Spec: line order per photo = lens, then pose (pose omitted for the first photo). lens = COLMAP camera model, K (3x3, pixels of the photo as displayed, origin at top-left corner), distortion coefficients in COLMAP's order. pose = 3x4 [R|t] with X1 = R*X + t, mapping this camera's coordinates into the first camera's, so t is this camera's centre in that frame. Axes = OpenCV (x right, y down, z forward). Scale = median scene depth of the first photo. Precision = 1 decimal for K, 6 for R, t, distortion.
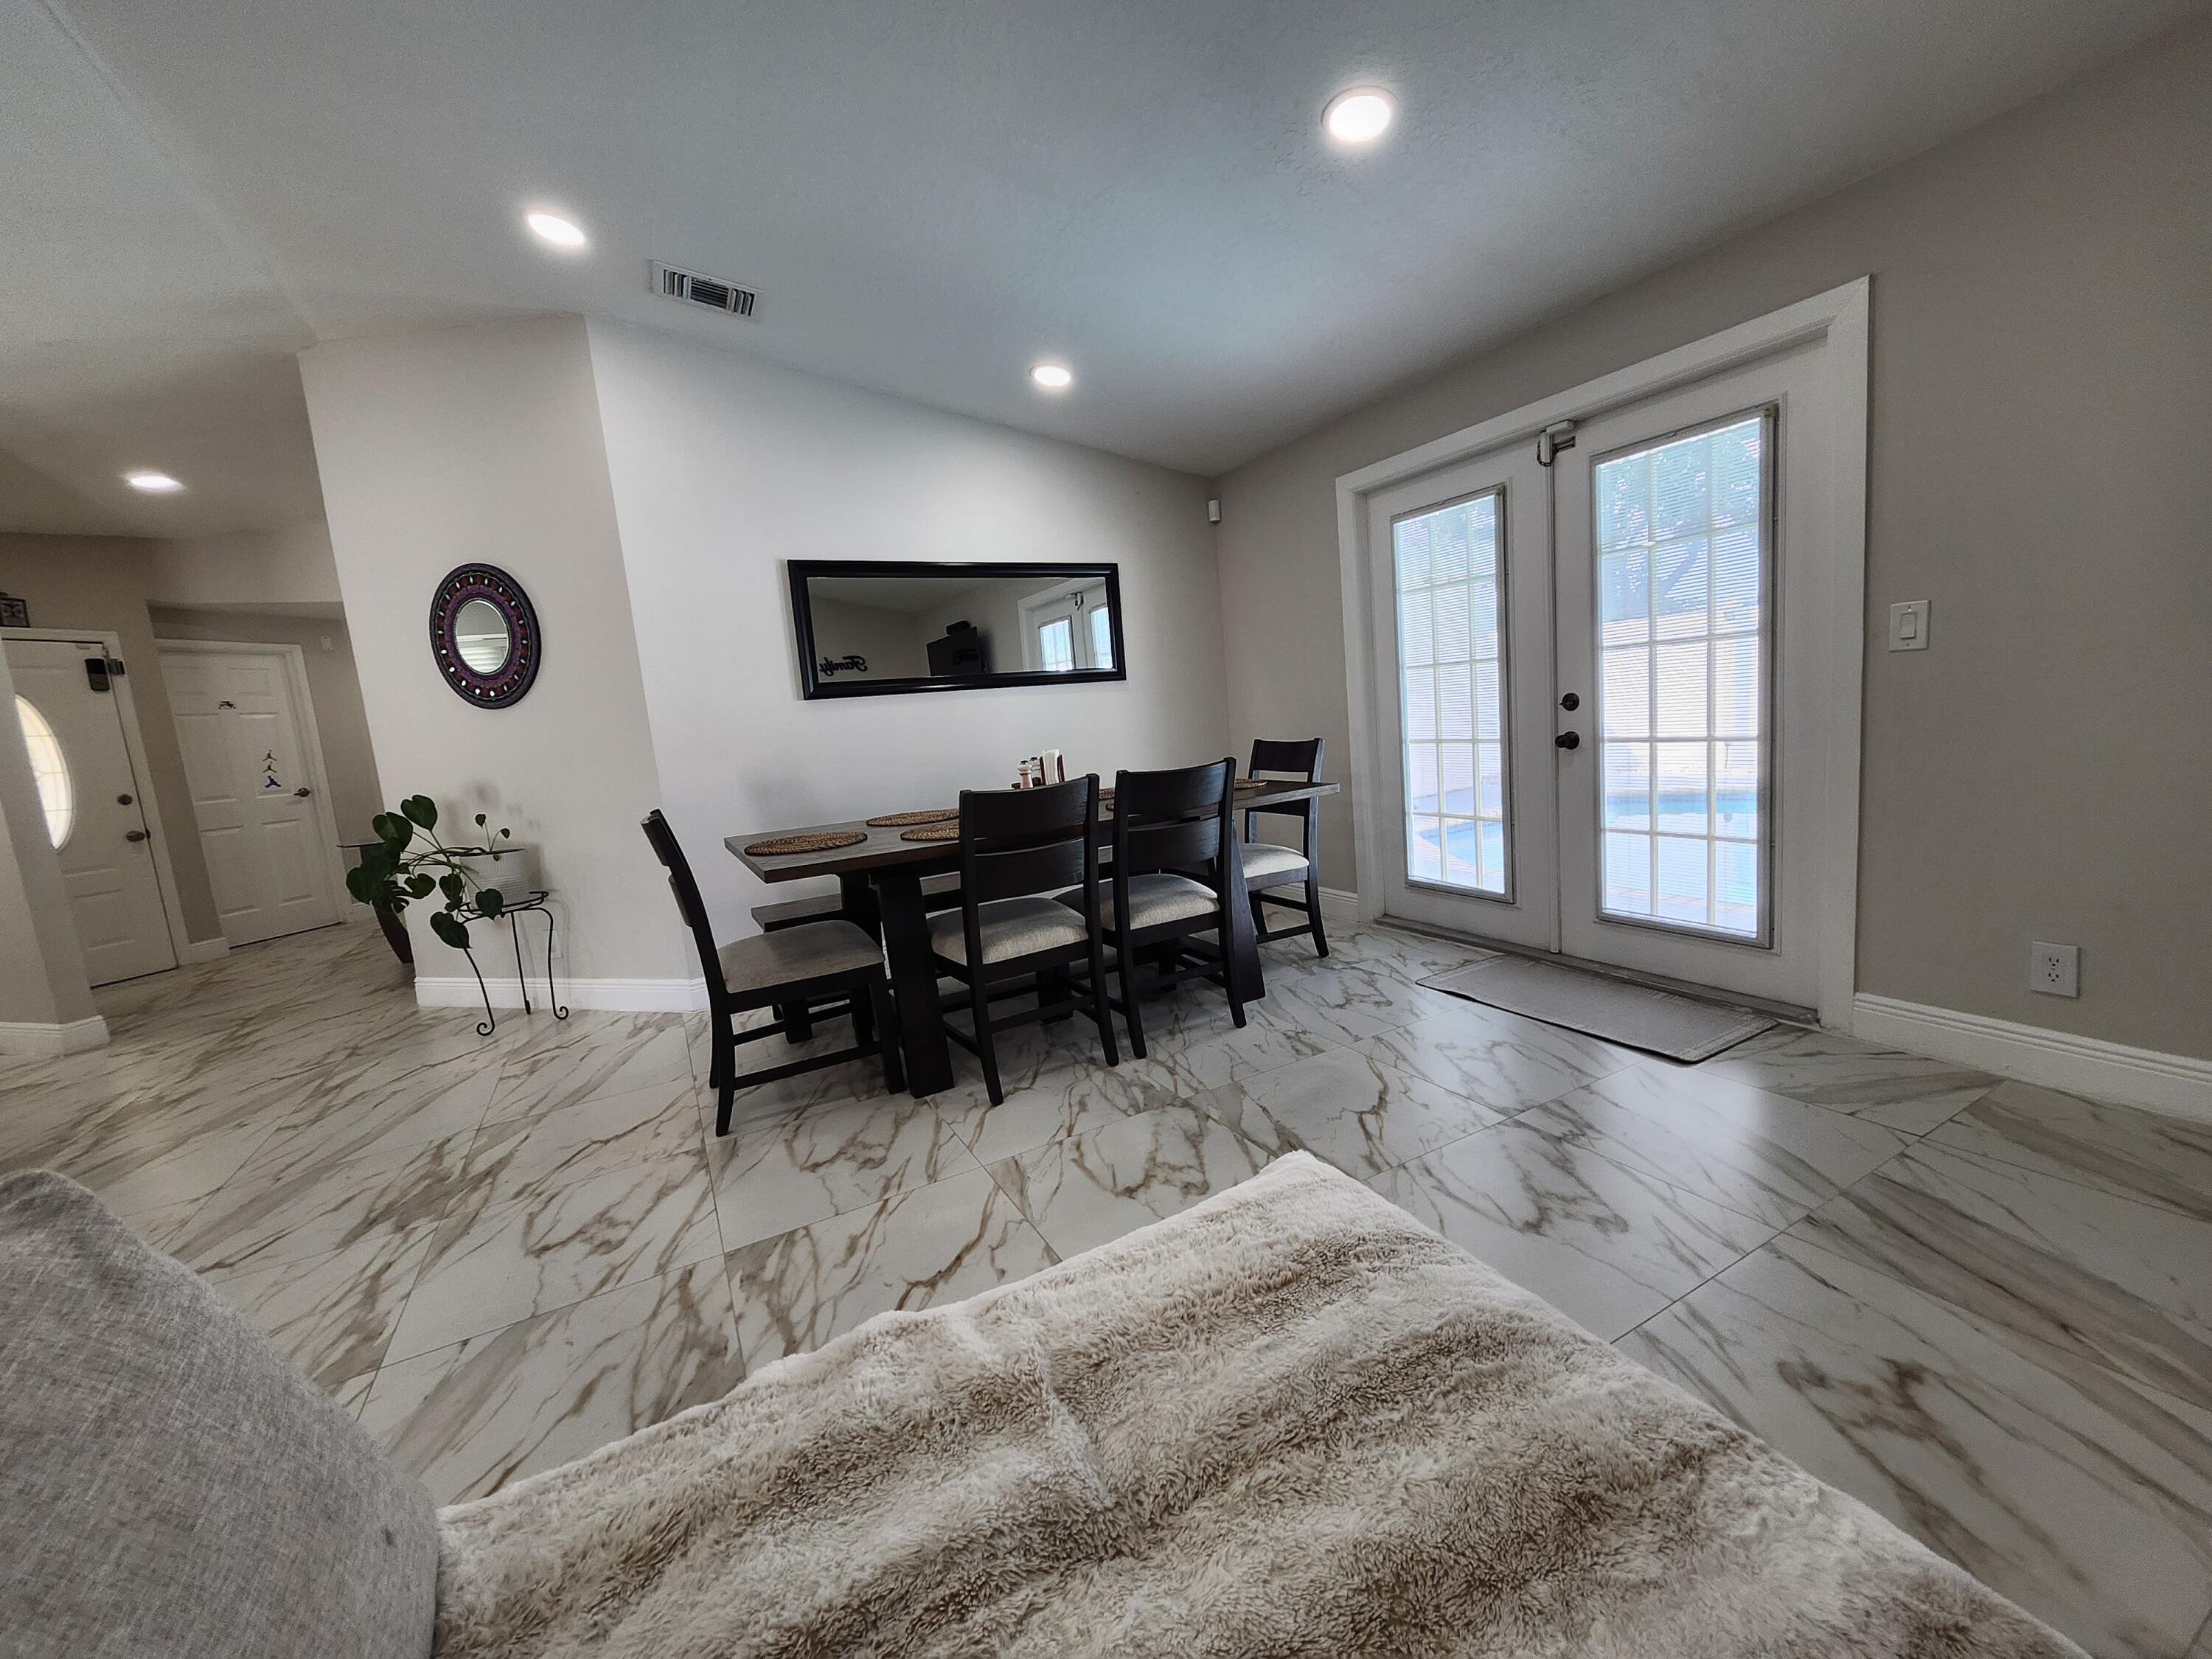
lens RADIAL K [[881.7, 0, 1116.5], [0, 881.7, 816.1], [0, 0, 1]] dist [-0.003134, 0.001905]
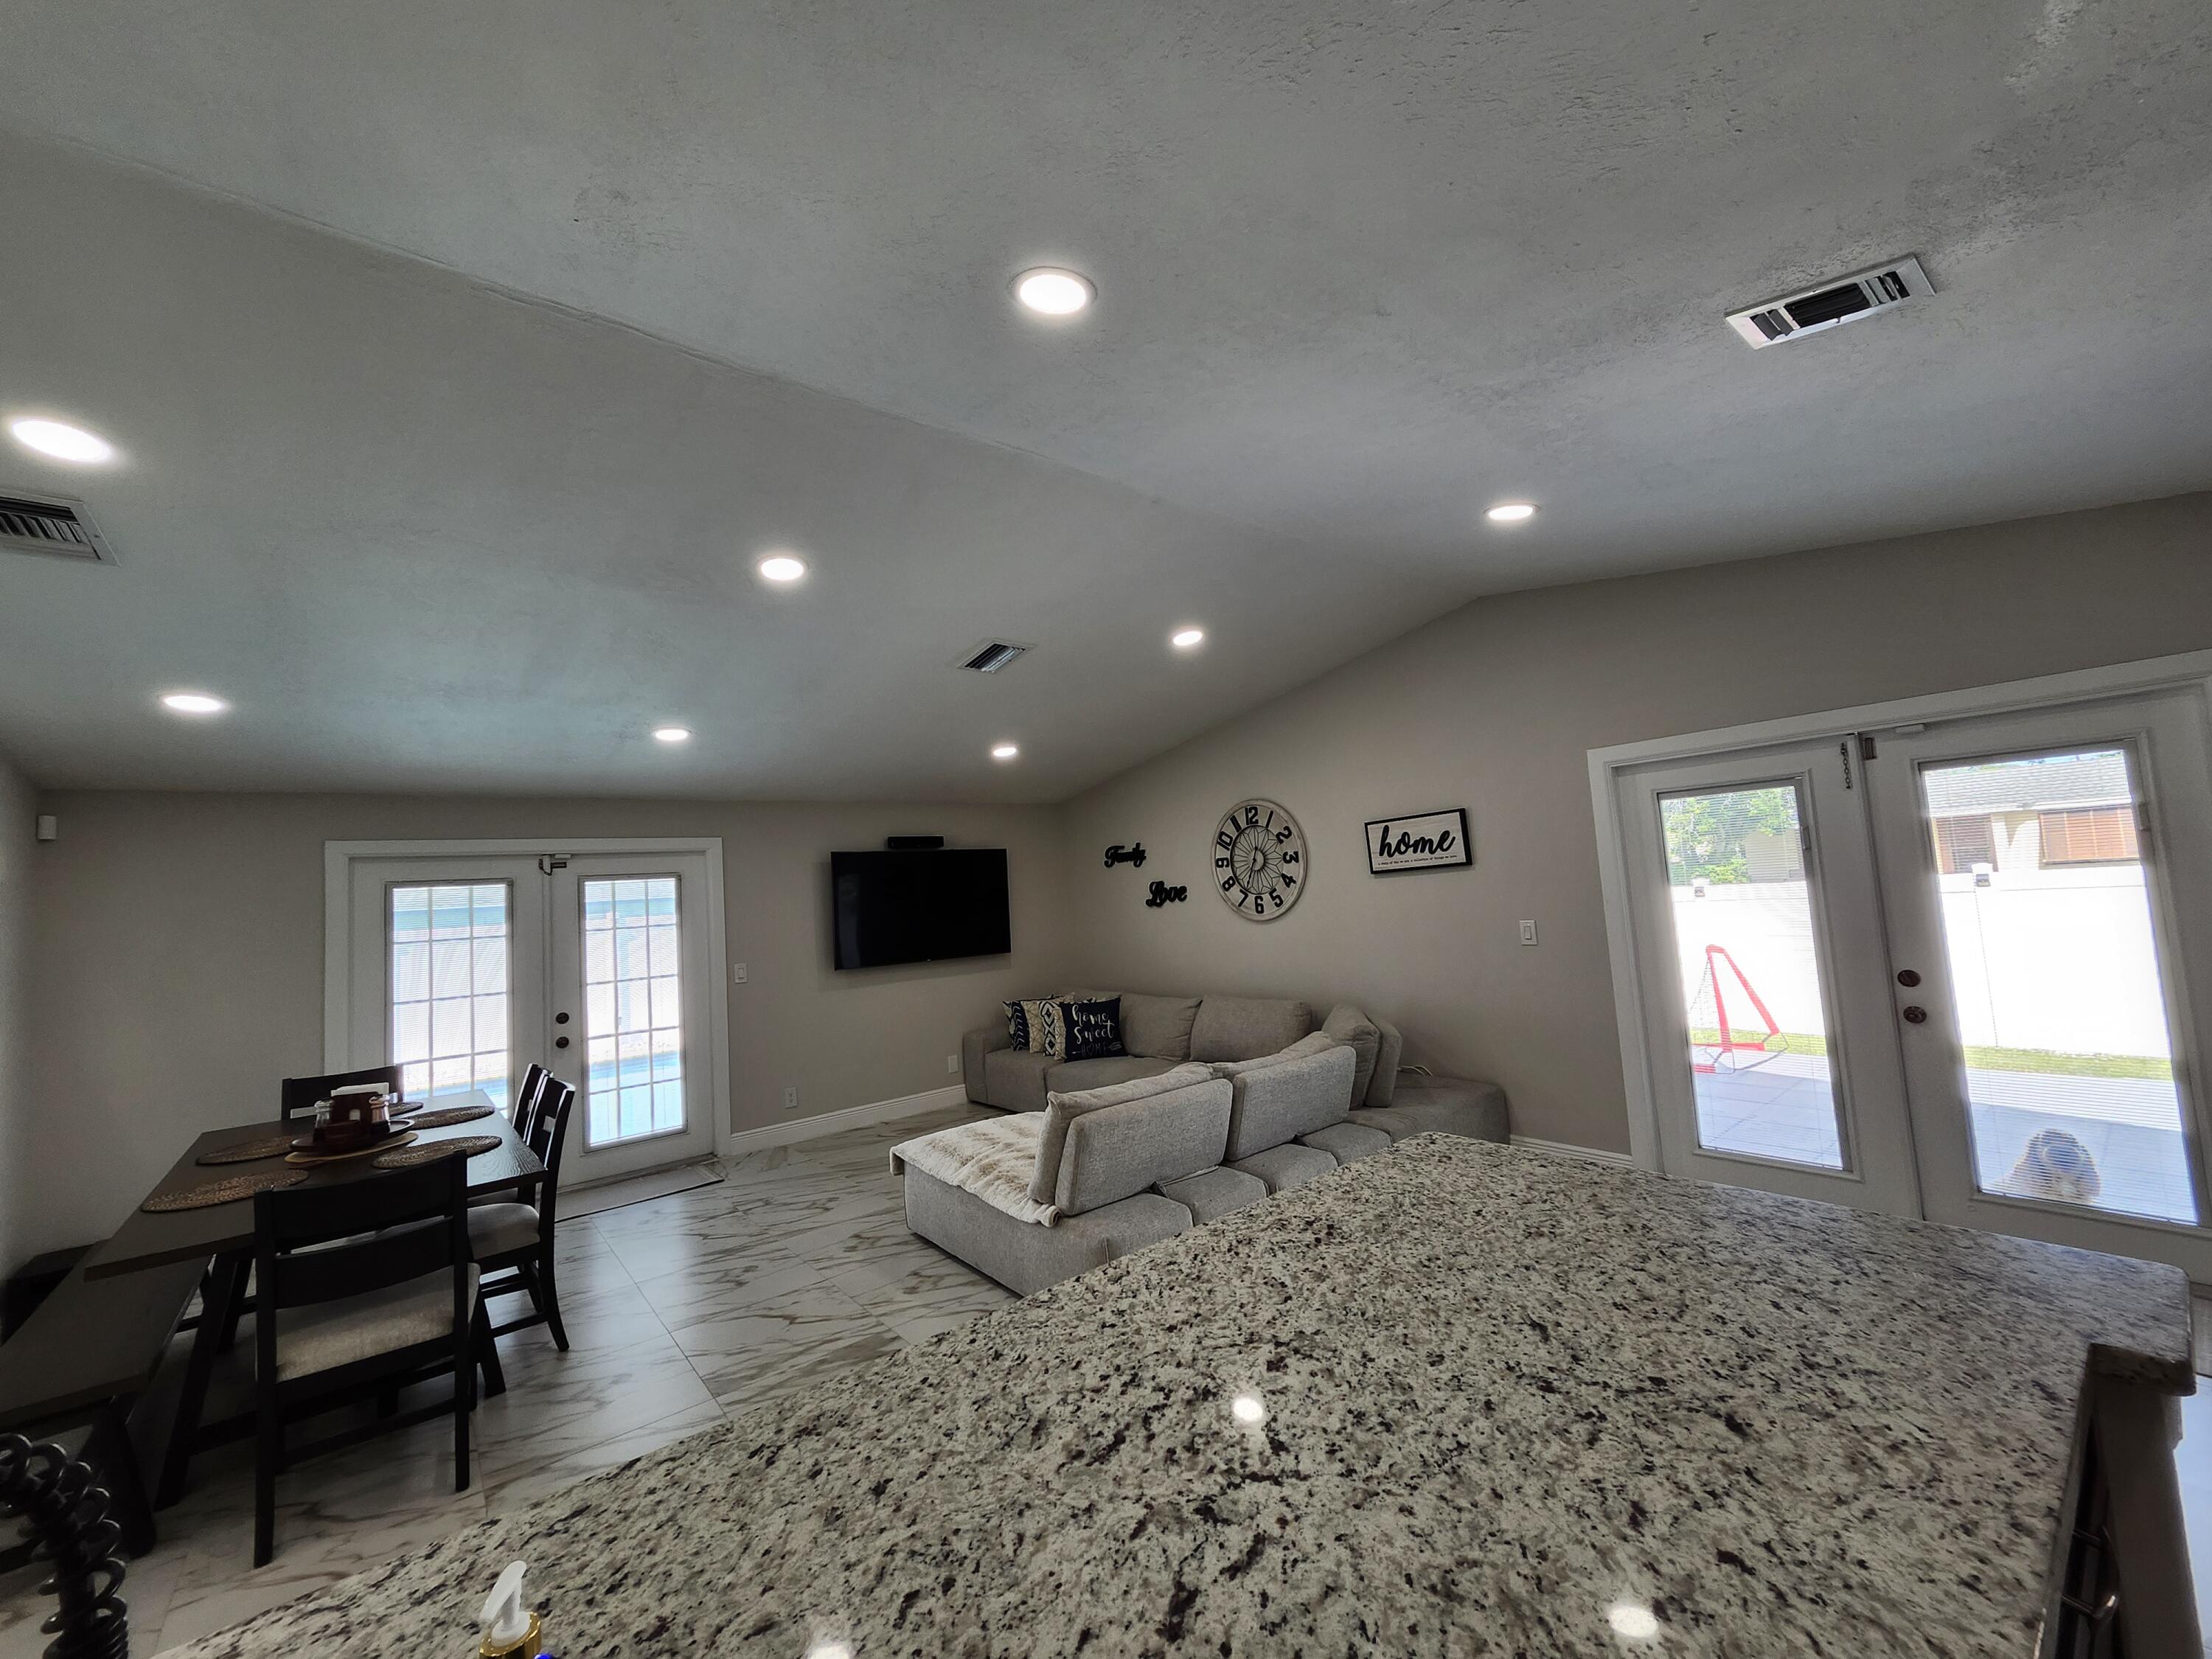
lens RADIAL K [[881.7, 0, 1105.3], [0, 881.7, 825.1], [0, 0, 1]] dist [-0.003134, 0.001905]
pose [[-0.174168, 0.168941, 0.970116, -1.626113], [0.199932, 0.970720, -0.133152, -0.075841], [-0.964206, 0.170767, -0.202845, 0.392841]]
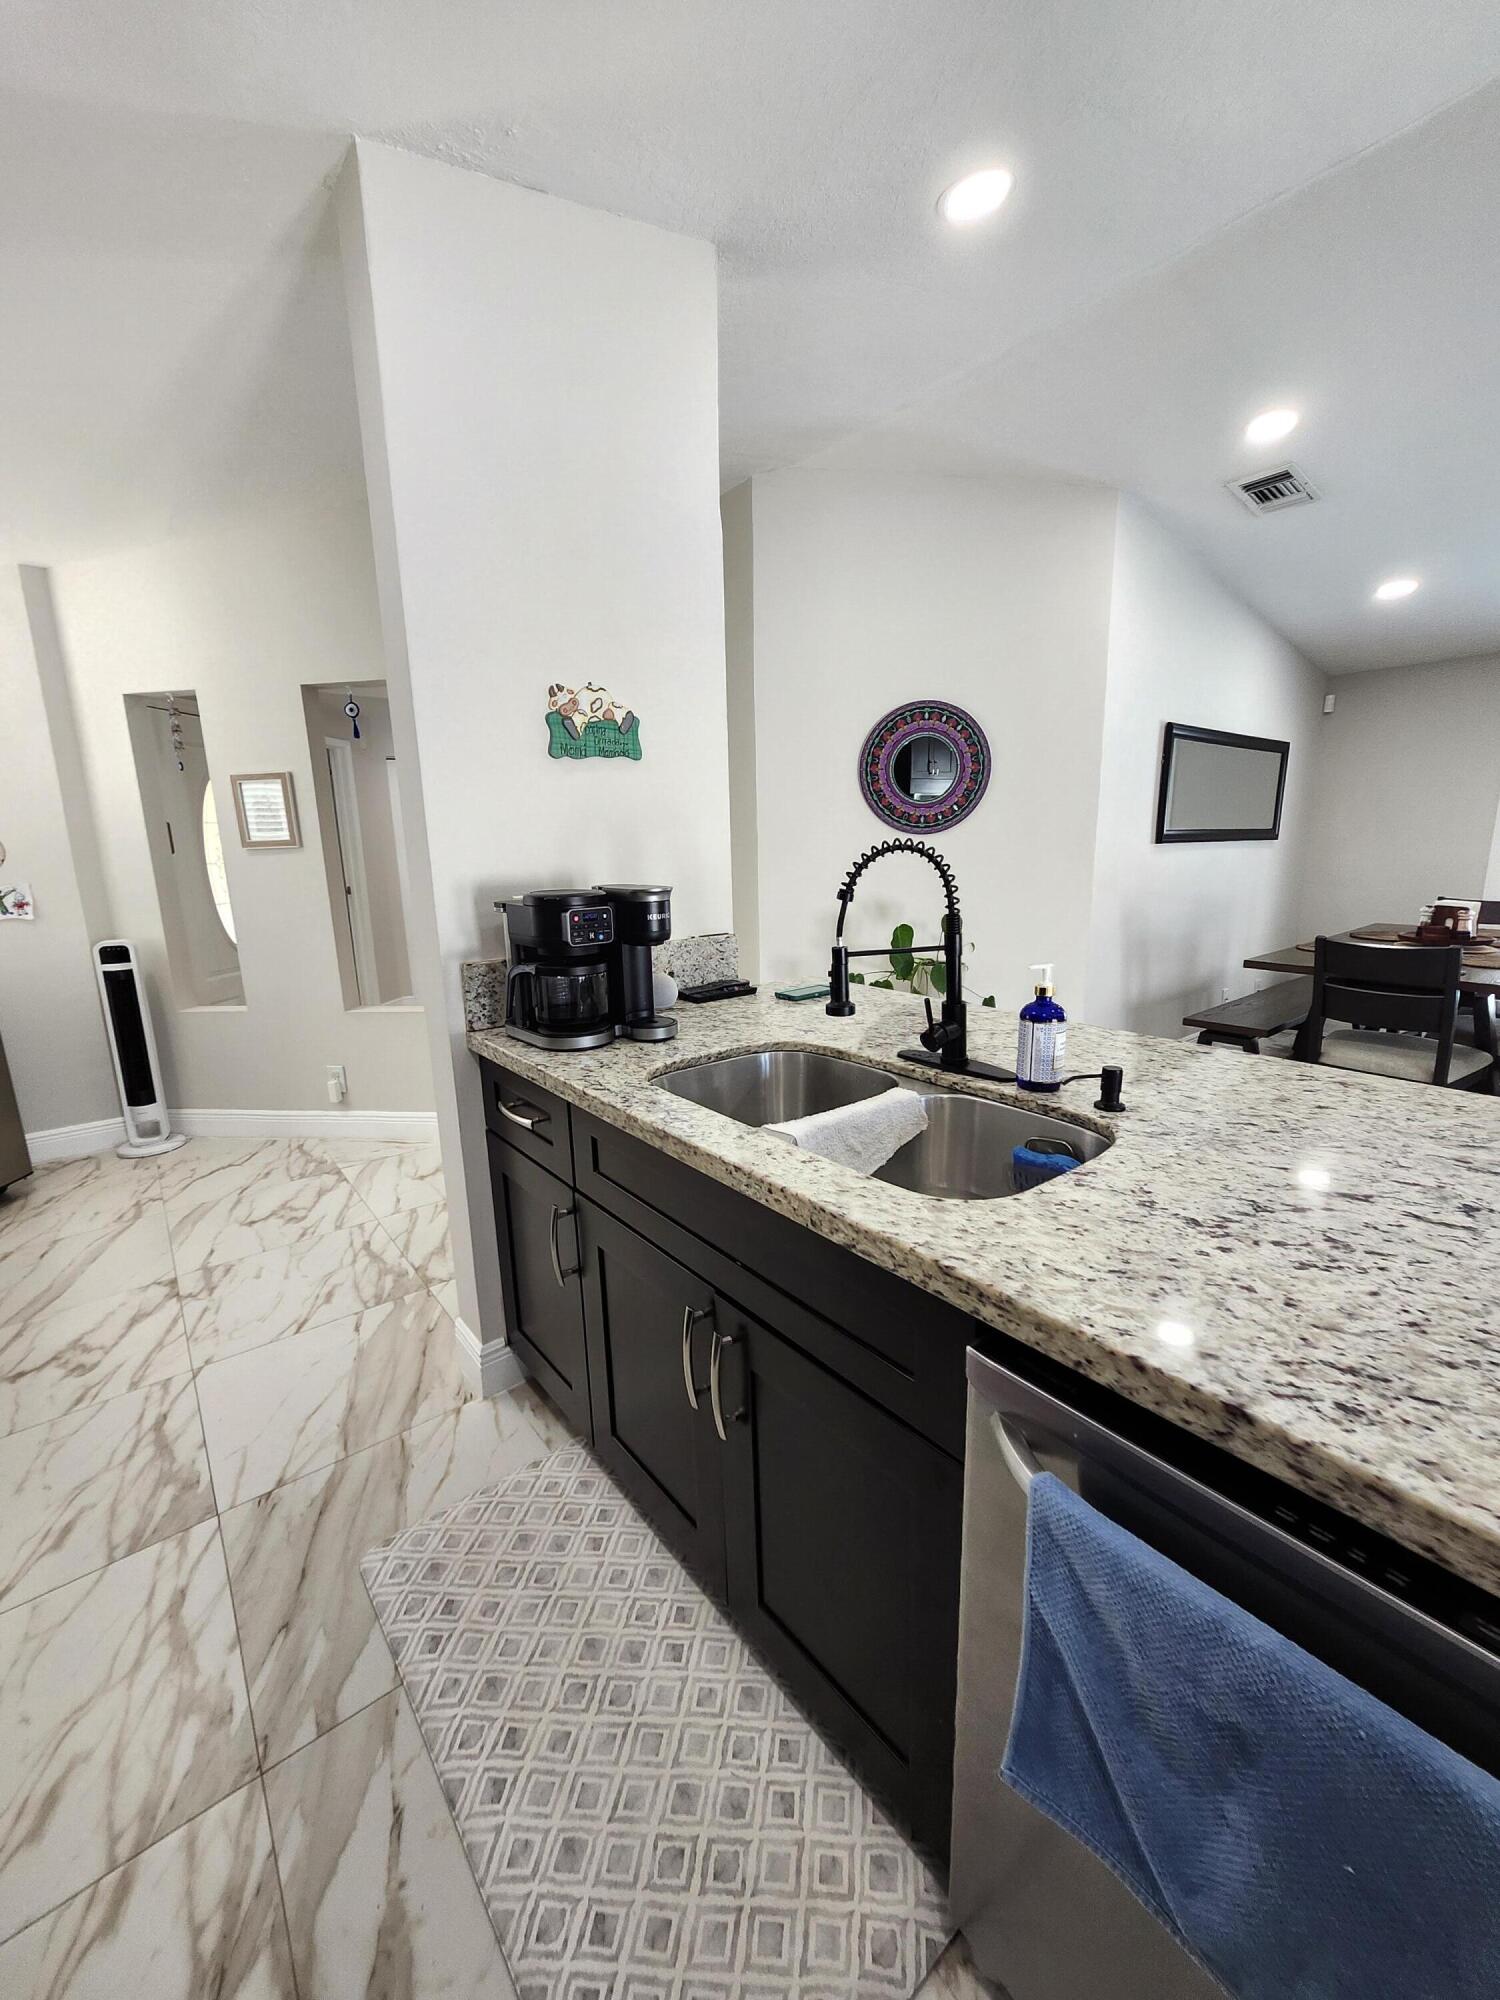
lens RADIAL K [[797.2, 0, 751.1], [0, 797.2, 1005.2], [0, 0, 1]] dist [-0.003134, 0.001905]
pose [[0.982192, 0.025637, 0.186124, -1.636175], [-0.040057, 0.996443, 0.074136, 0.042946], [-0.183562, -0.080272, 0.979725, 0.051329]]
